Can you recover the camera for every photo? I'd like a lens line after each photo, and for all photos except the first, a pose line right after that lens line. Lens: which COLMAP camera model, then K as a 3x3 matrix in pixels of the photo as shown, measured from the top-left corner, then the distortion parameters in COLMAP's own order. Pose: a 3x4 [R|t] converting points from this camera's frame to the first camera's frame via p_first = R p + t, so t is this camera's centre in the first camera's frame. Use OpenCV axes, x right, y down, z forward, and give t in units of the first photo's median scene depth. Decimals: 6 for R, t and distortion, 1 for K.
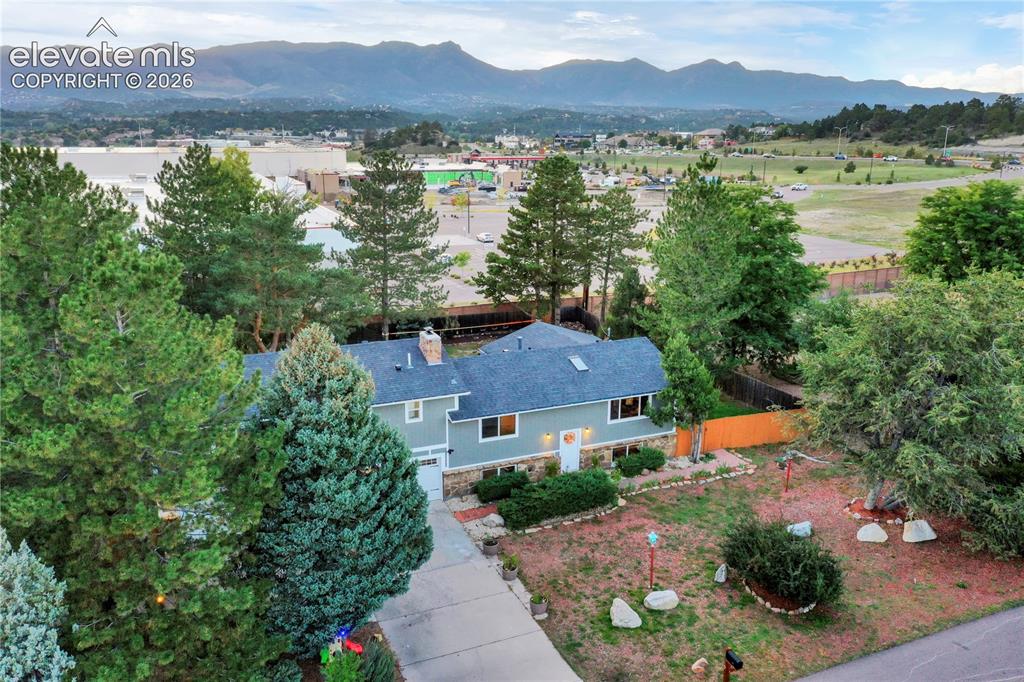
lens RADIAL K [[800.5, 0, 511.3], [0, 800.5, 339.1], [0, 0, 1]] dist [-0.005078, 0.004087]
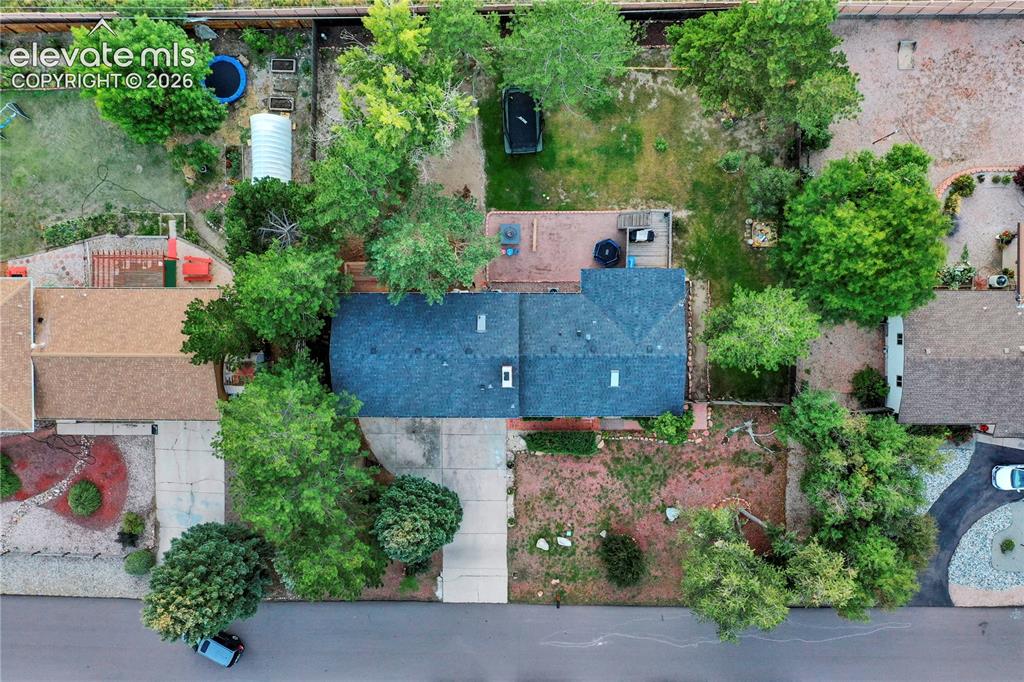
lens RADIAL K [[800.5, 0, 513.2], [0, 800.5, 334.2], [0, 0, 1]] dist [-0.005078, 0.004087]
pose [[0.918535, 0.394454, -0.026441, -0.042475], [-0.074699, 0.238847, 0.968180, -0.764551], [0.388218, -0.887332, 0.248855, 0.361244]]
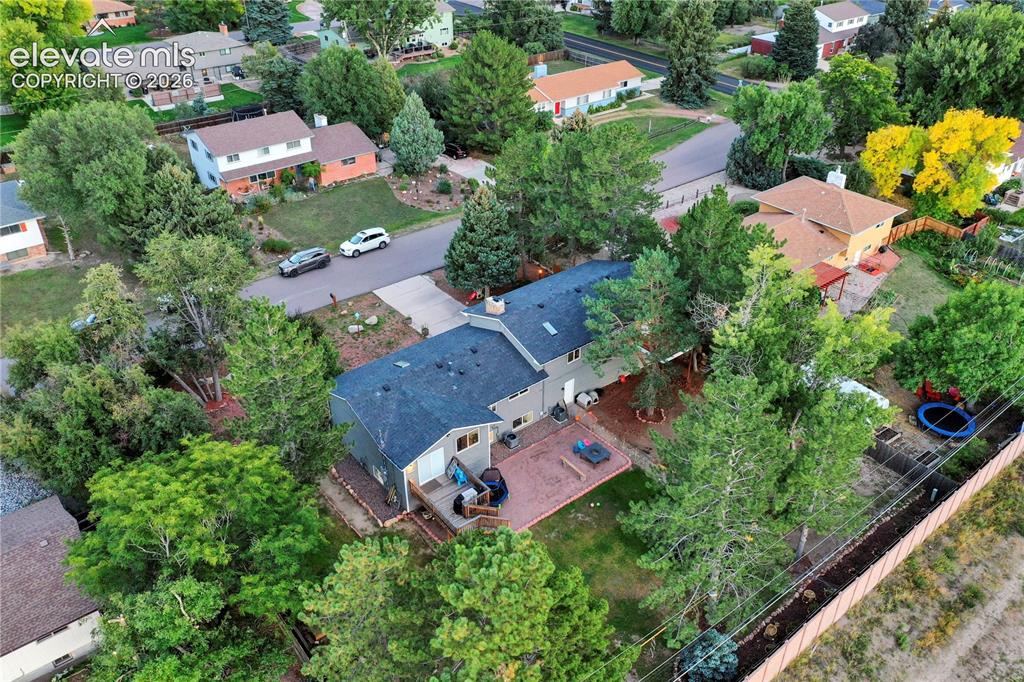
lens RADIAL K [[800.5, 0, 512.7], [0, 800.5, 342.0], [0, 0, 1]] dist [-0.005078, 0.004087]
pose [[-0.962855, 0.130940, -0.236147, 0.122041], [-0.090706, 0.666886, 0.739619, -0.555200], [0.254329, 0.733566, -0.630237, 1.042131]]
